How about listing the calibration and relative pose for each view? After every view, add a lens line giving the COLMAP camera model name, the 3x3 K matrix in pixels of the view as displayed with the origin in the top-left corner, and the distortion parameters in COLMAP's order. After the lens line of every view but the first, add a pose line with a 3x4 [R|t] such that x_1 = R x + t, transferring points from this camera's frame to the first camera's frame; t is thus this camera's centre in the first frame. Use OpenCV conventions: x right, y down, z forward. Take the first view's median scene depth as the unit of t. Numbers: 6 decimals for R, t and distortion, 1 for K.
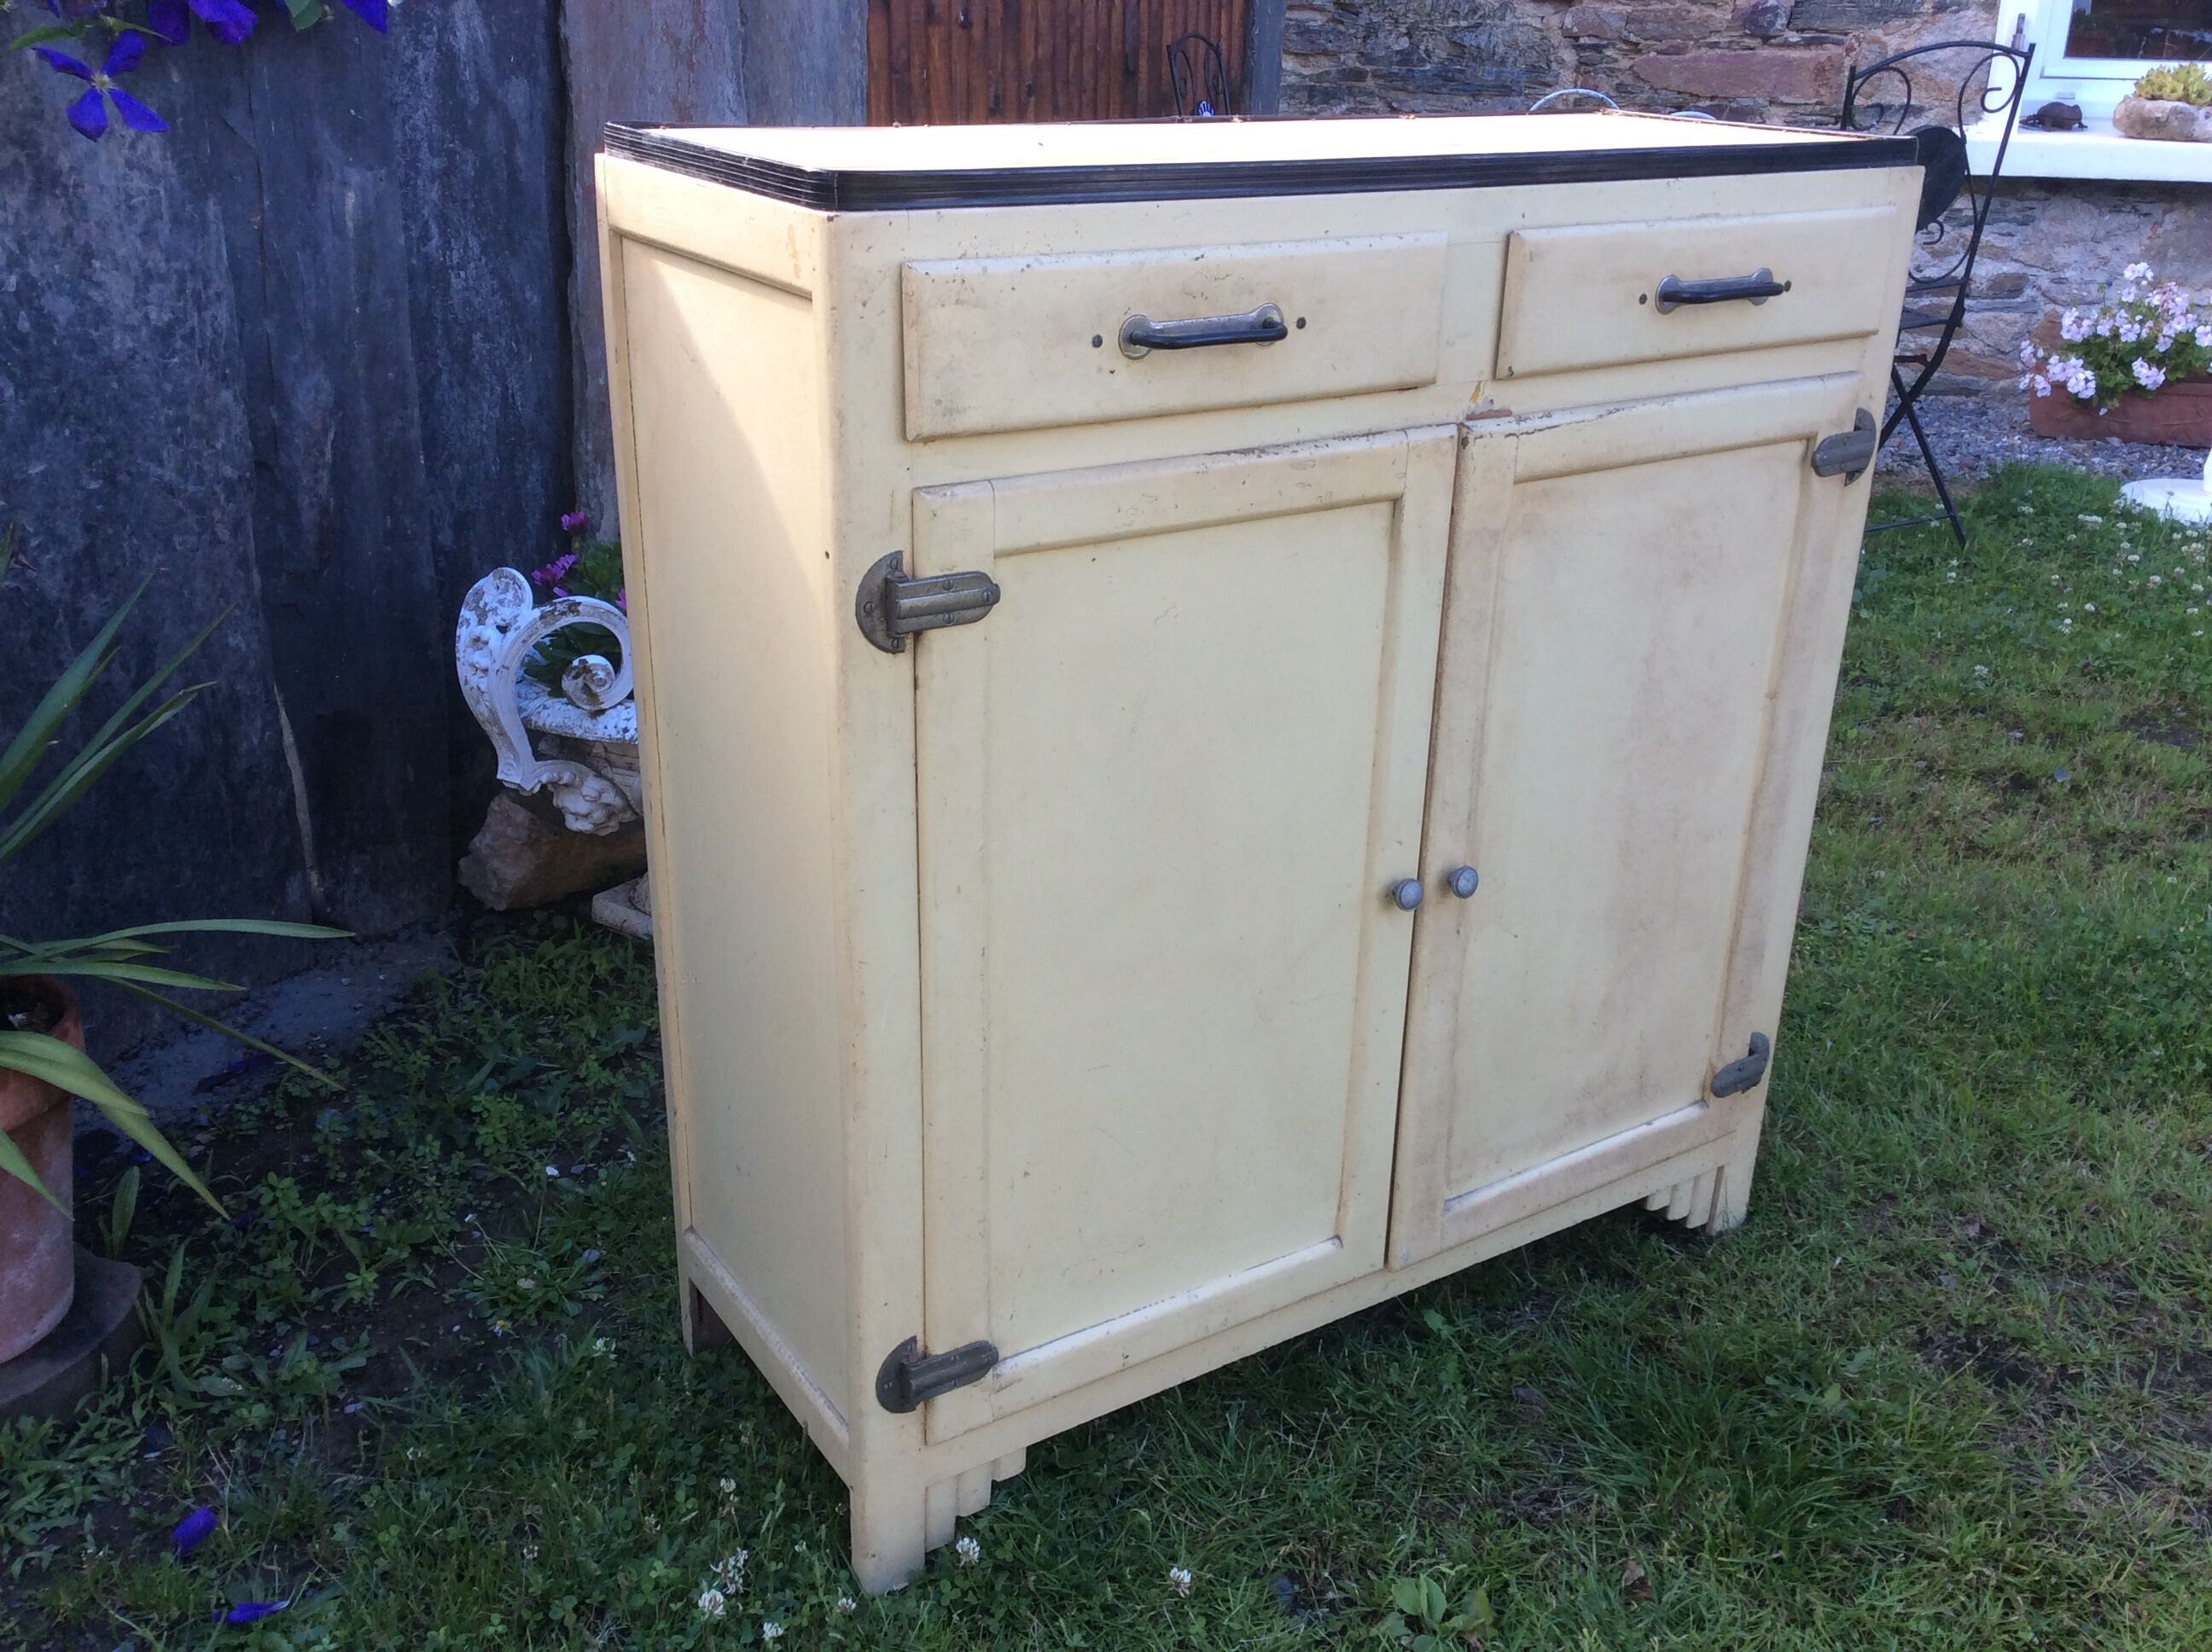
lens RADIAL K [[2049.1, 0, 1099.9], [0, 2049.1, 855.4], [0, 0, 1]] dist [0.075269, -0.103745]
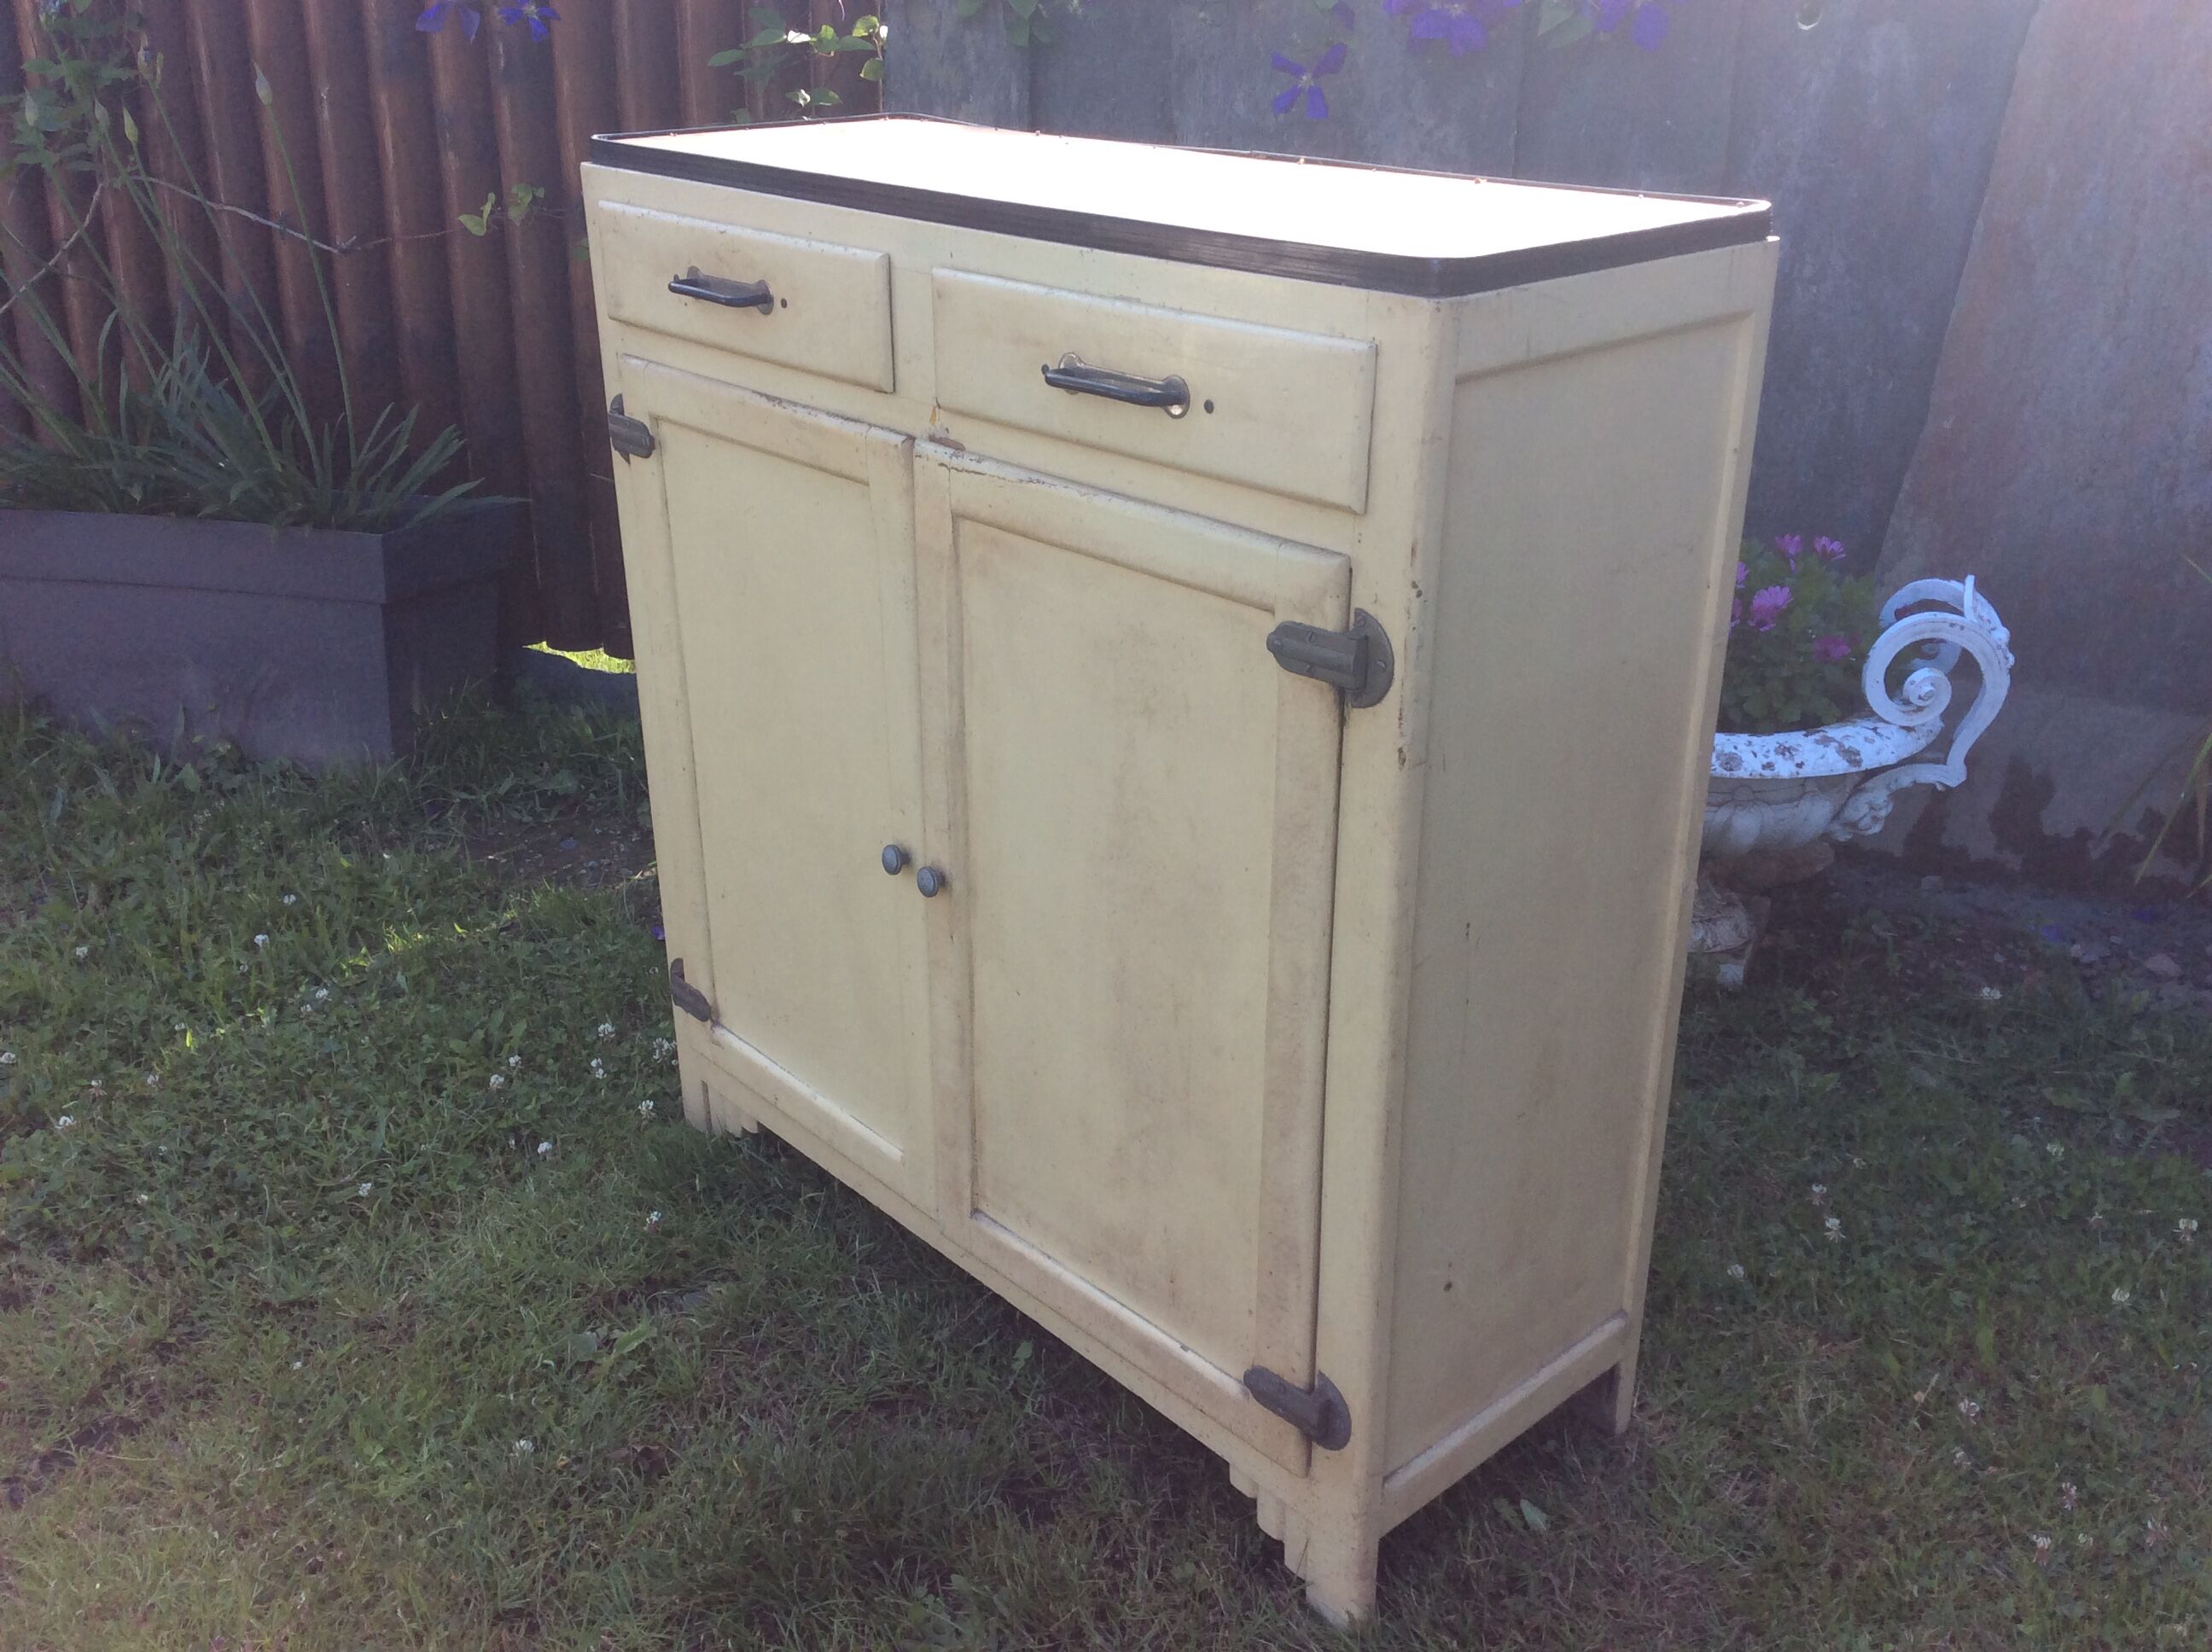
lens RADIAL K [[2004.4, 0, 1114.3], [0, 2004.4, 871.9], [0, 0, 1]] dist [0.139085, -0.246242]
pose [[0.154890, 0.395726, -0.905213, 1.070669], [-0.387258, 0.867262, 0.312871, -0.333244], [0.908868, 0.302090, 0.287578, 0.749566]]
